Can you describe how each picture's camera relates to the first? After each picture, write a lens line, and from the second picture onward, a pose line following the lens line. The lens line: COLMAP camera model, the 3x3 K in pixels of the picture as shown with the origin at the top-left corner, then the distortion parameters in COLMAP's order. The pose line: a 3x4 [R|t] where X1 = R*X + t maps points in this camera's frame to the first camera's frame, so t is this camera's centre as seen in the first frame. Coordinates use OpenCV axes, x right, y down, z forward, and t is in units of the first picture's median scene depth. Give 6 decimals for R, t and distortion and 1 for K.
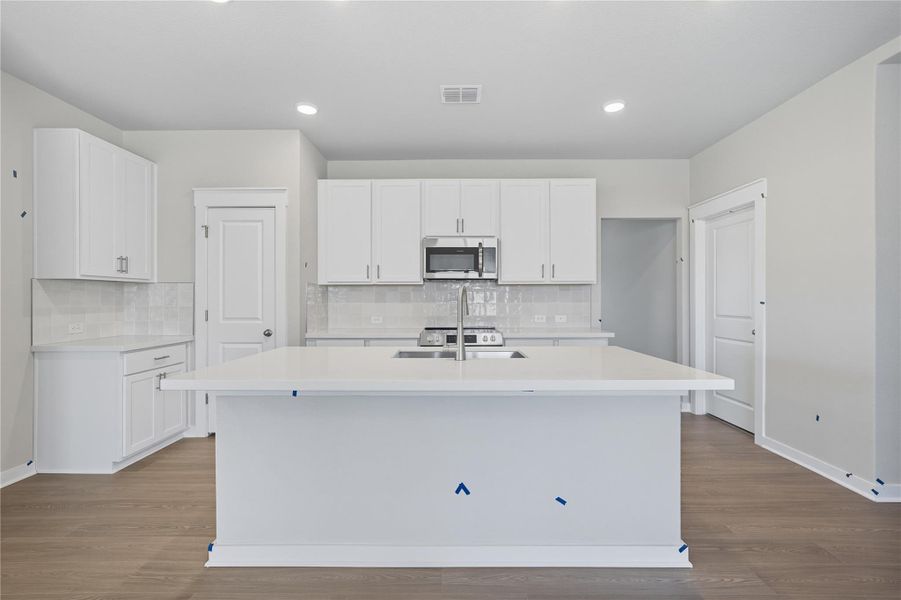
lens RADIAL K [[365.5, 0, 440.3], [0, 365.5, 300.4], [0, 0, 1]] dist [-0.000428, 0.000144]
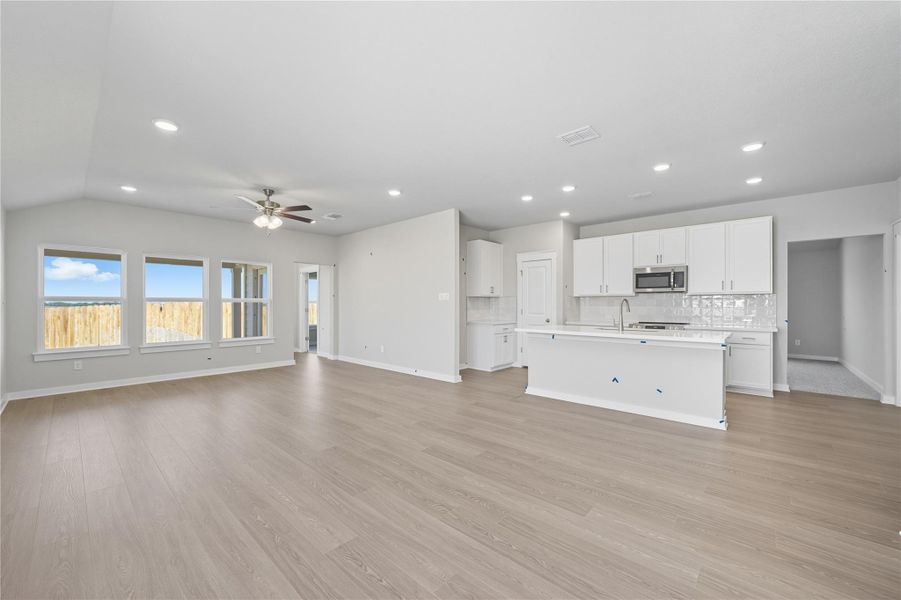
lens RADIAL K [[365.5, 0, 440.3], [0, 365.5, 300.4], [0, 0, 1]] dist [-0.000428, 0.000144]
pose [[0.727081, -0.004806, -0.686535, 0.499084], [-0.004066, 0.999928, -0.011307, 0.000748], [0.686539, 0.011013, 0.727009, -0.909169]]
